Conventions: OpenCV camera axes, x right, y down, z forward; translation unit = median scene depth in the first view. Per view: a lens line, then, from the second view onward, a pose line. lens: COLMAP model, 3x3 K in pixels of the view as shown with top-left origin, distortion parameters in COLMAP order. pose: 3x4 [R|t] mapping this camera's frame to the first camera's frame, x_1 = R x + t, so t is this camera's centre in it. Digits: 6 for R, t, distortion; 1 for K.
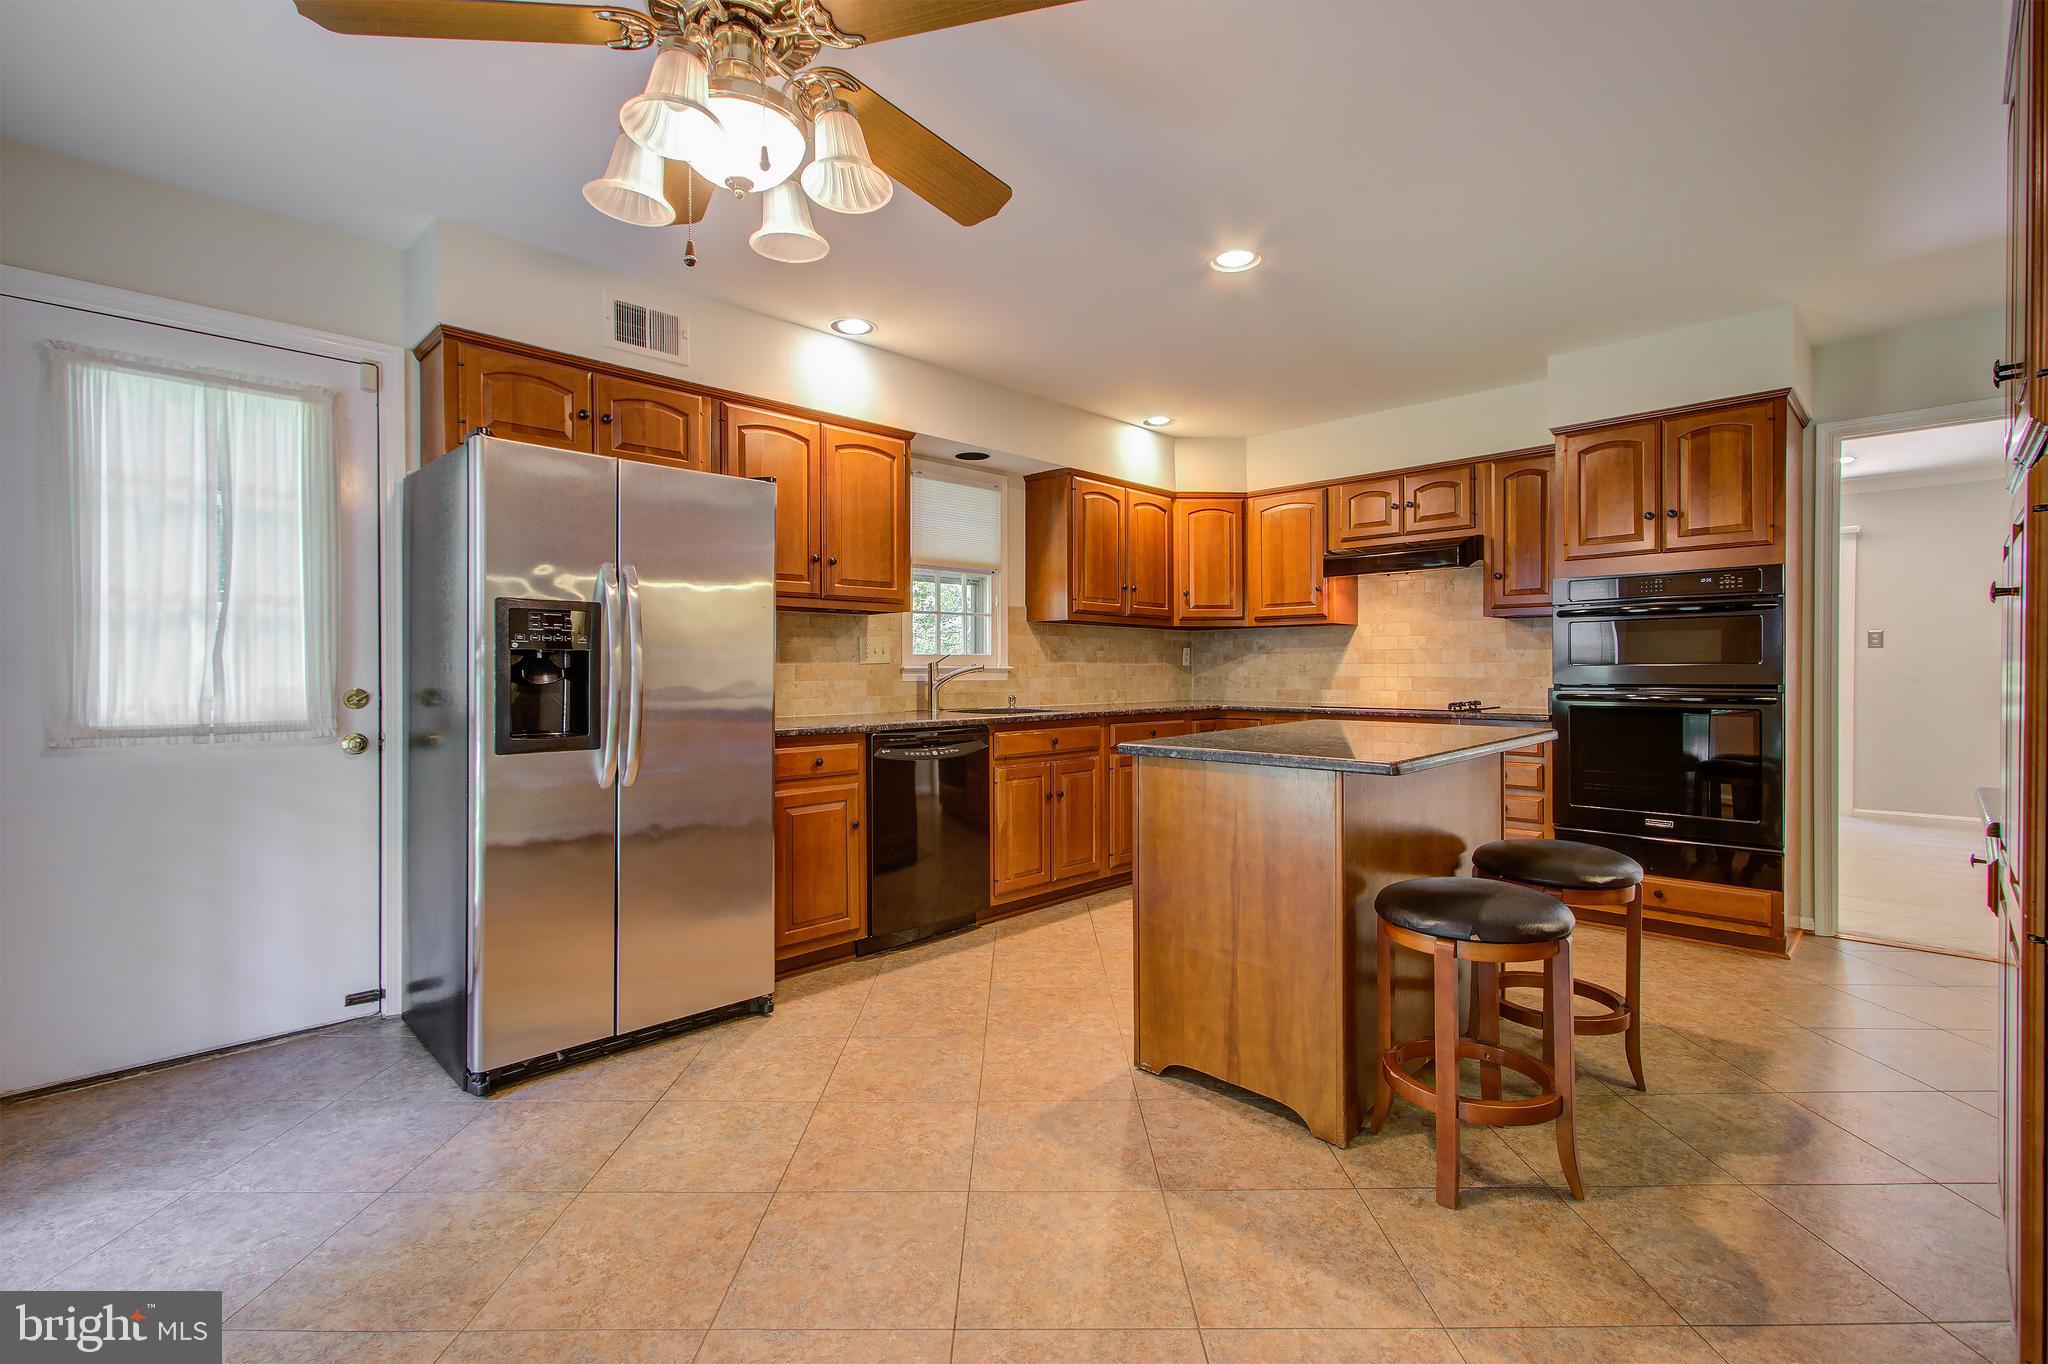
lens RADIAL K [[919.8, 0, 1081.9], [0, 919.8, 684.5], [0, 0, 1]] dist [-0.001505, -0.000376]
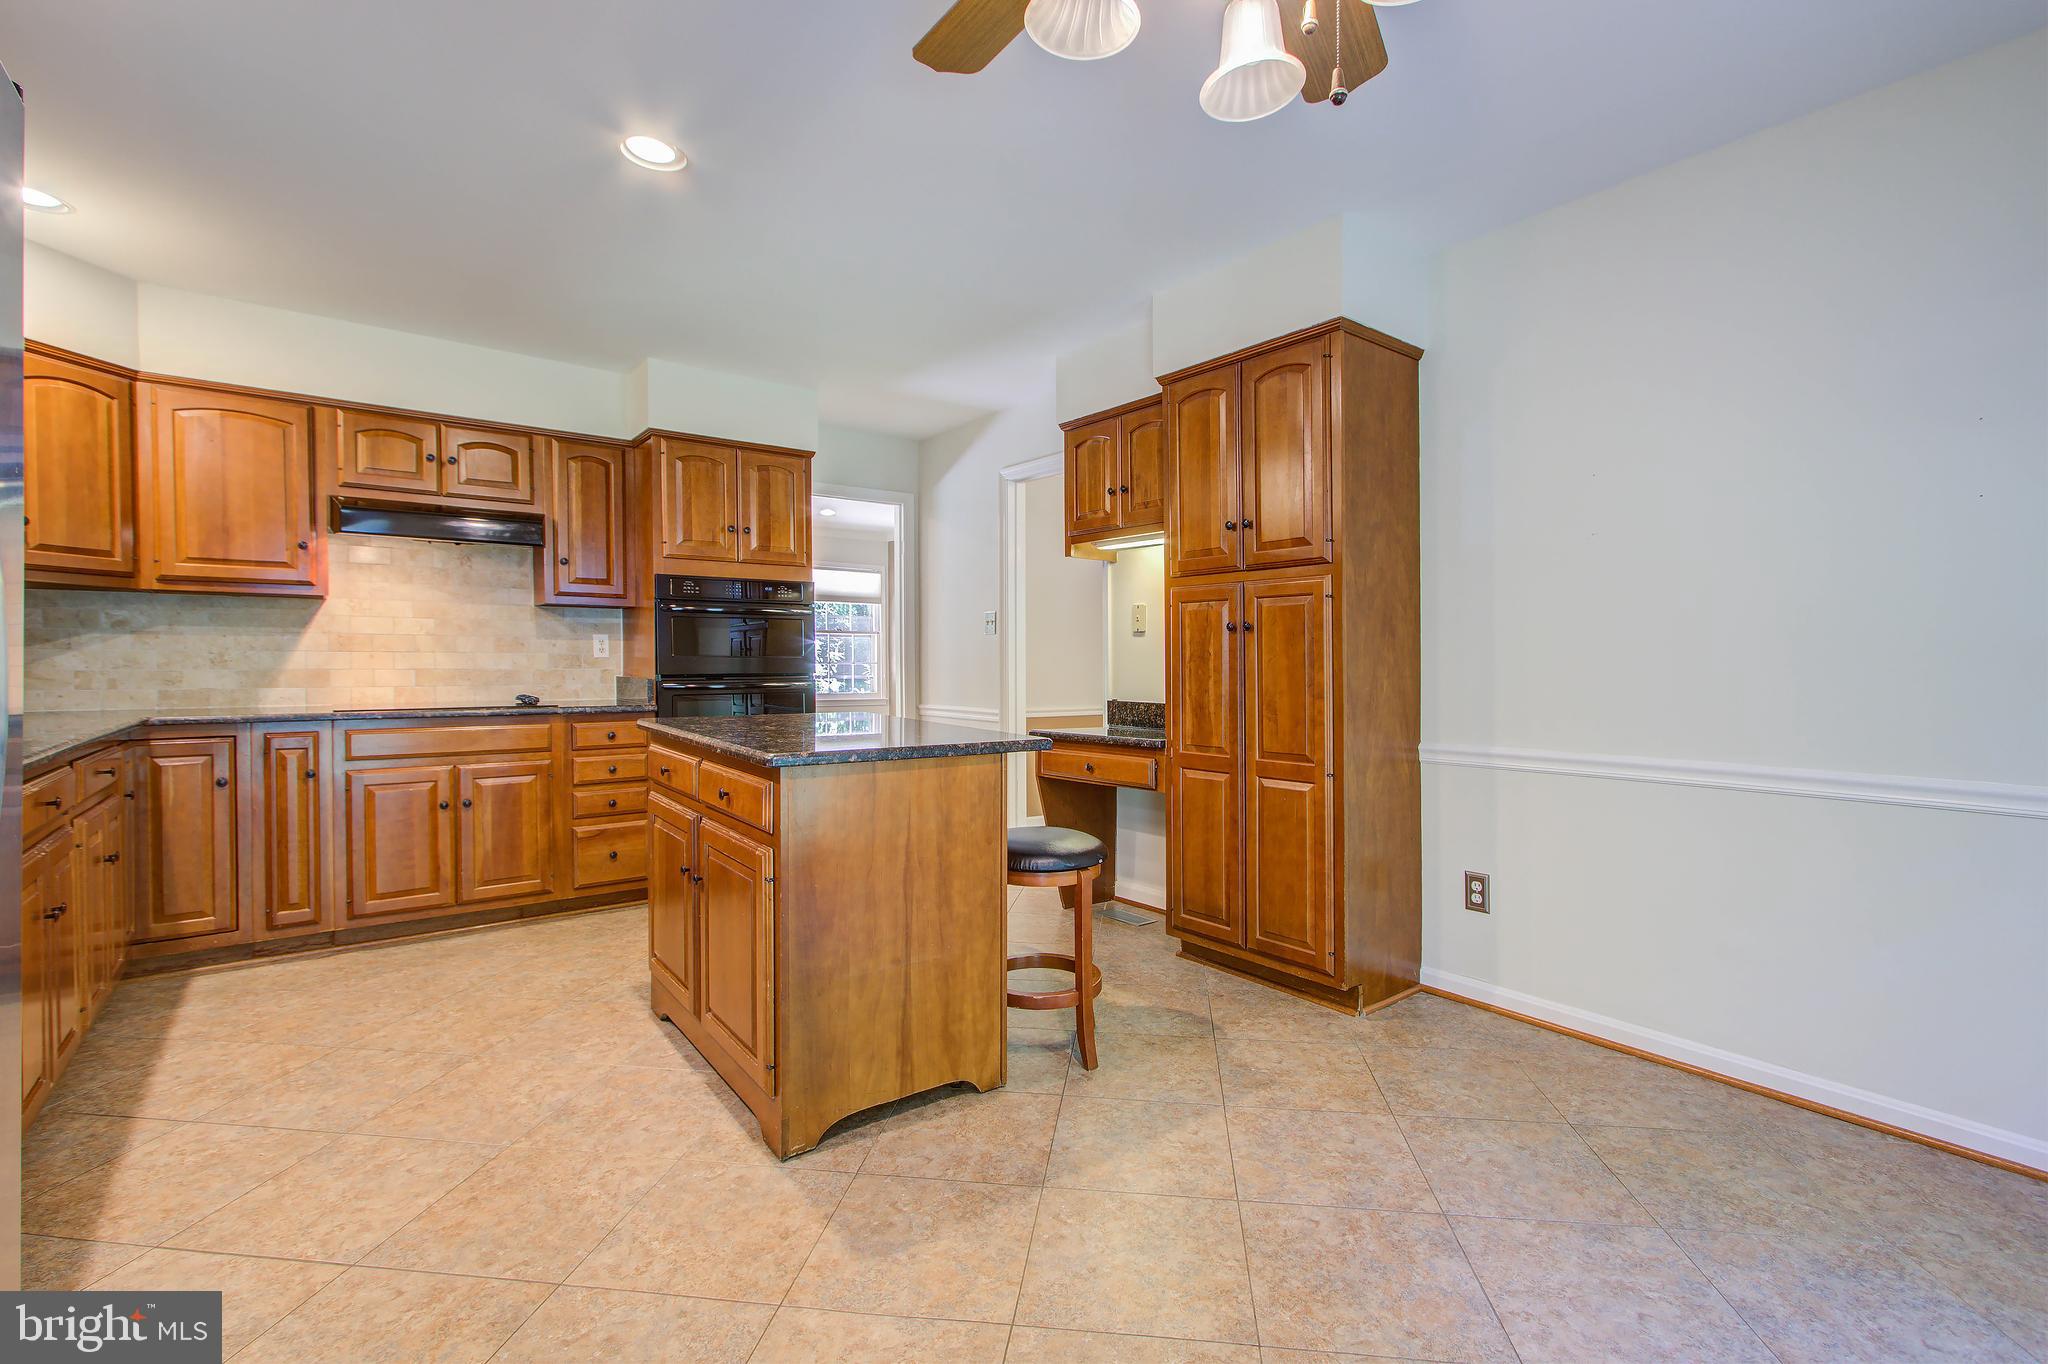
lens RADIAL K [[919.8, 0, 1024.0], [0, 919.8, 667.5], [0, 0, 1]] dist [-0.001505, -0.000376]
pose [[0.158169, -0.004247, 0.987403, -0.409883], [0.012269, 0.999922, 0.002336, -0.005526], [-0.987336, 0.011745, 0.158209, 0.393394]]
